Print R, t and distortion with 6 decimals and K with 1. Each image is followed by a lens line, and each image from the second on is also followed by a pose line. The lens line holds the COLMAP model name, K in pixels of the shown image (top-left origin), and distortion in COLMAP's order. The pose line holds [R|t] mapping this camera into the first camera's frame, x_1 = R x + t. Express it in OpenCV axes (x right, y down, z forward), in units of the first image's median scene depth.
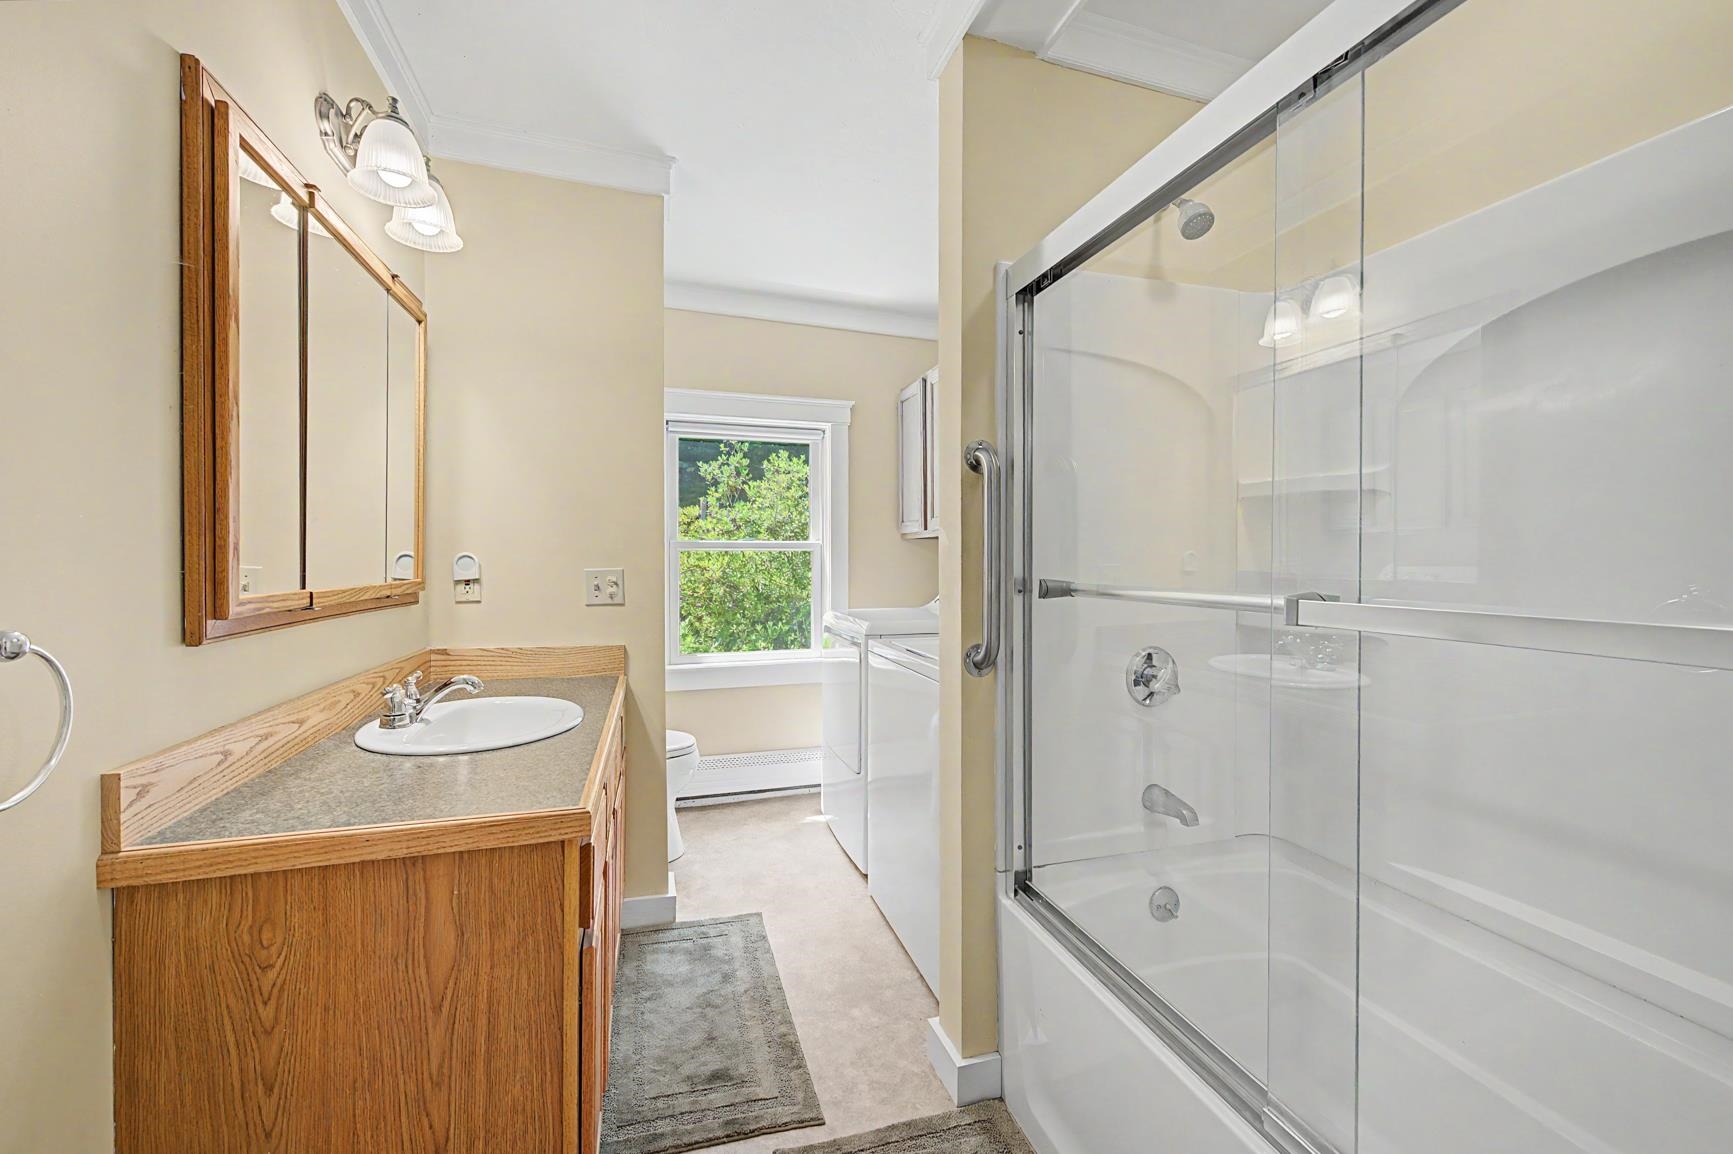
lens RADIAL K [[686.4, 0, 871.8], [0, 686.4, 572.6], [0, 0, 1]] dist [0.001689, -0.000319]
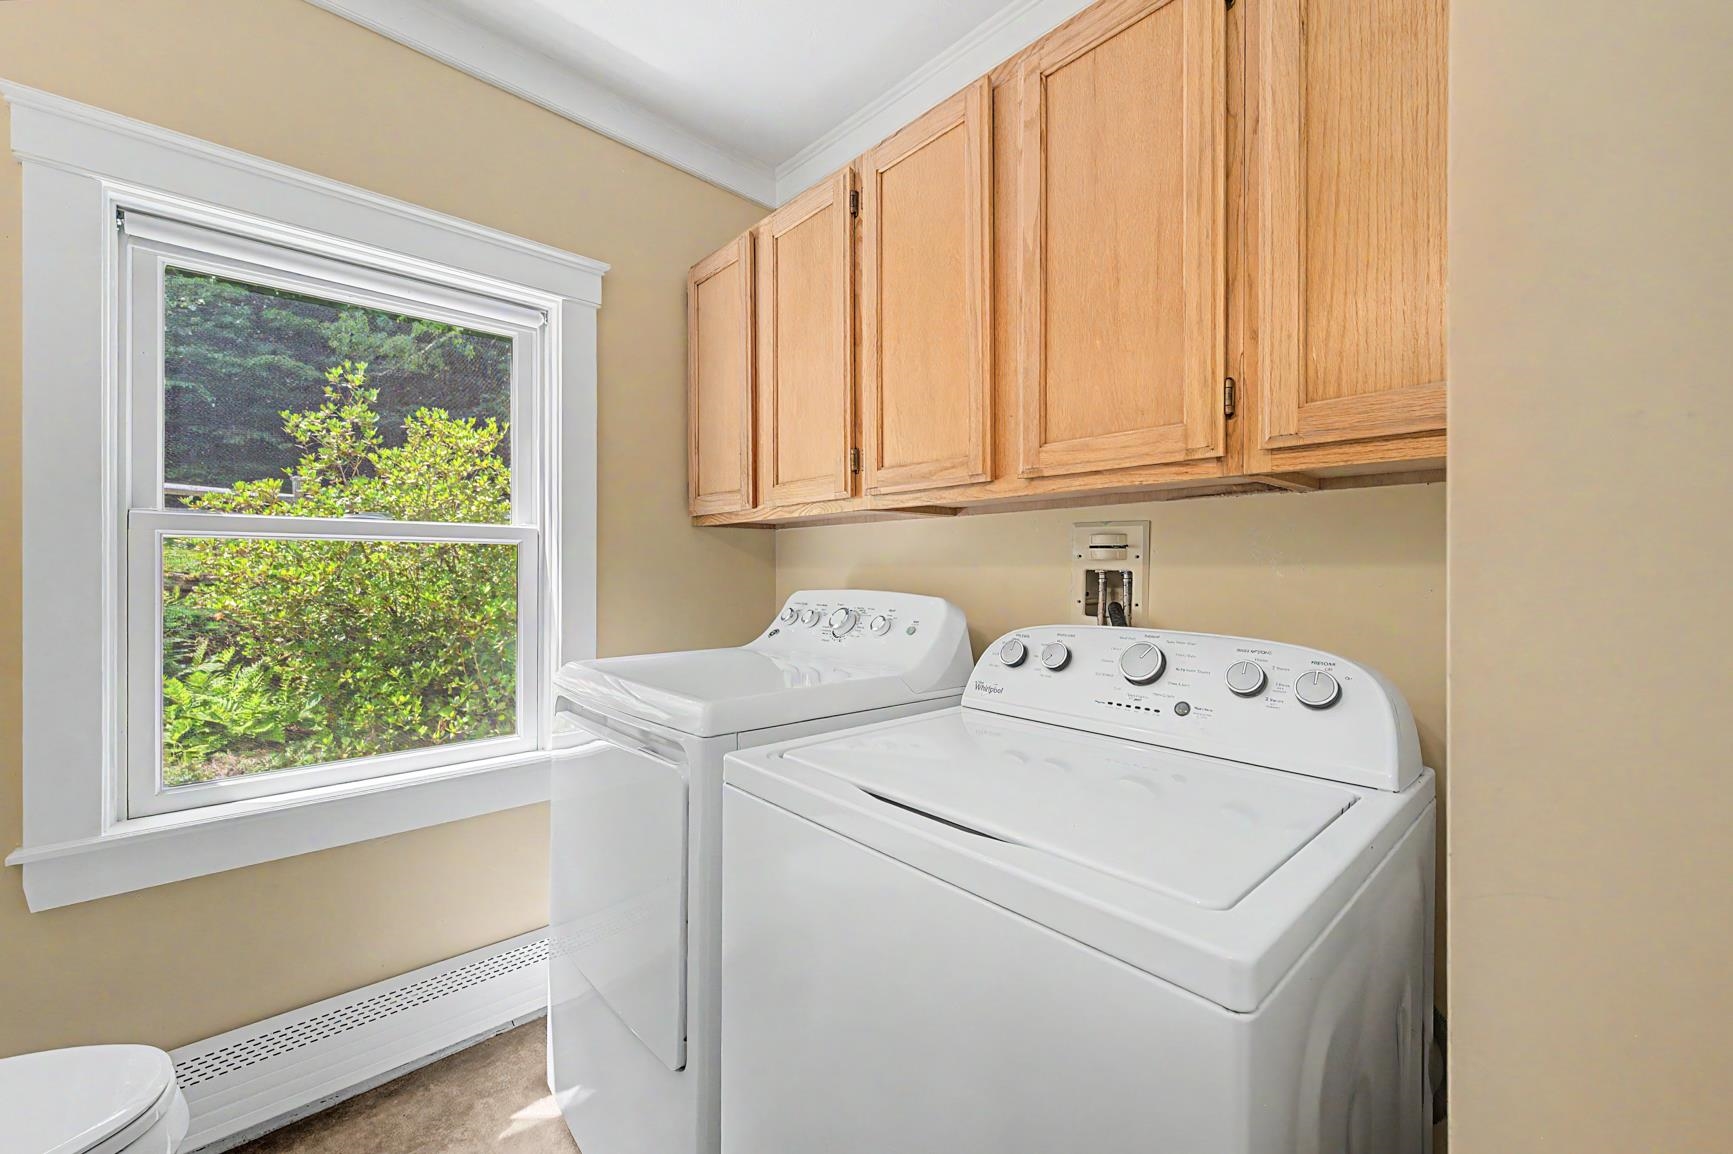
lens RADIAL K [[686.4, 0, 871.8], [0, 686.4, 572.6], [0, 0, 1]] dist [0.001689, -0.000319]
pose [[0.904009, 0.001479, 0.427511, -0.035761], [0.006075, 0.999849, -0.016306, 0.000202], [-0.427470, 0.017337, 0.903863, 0.222207]]
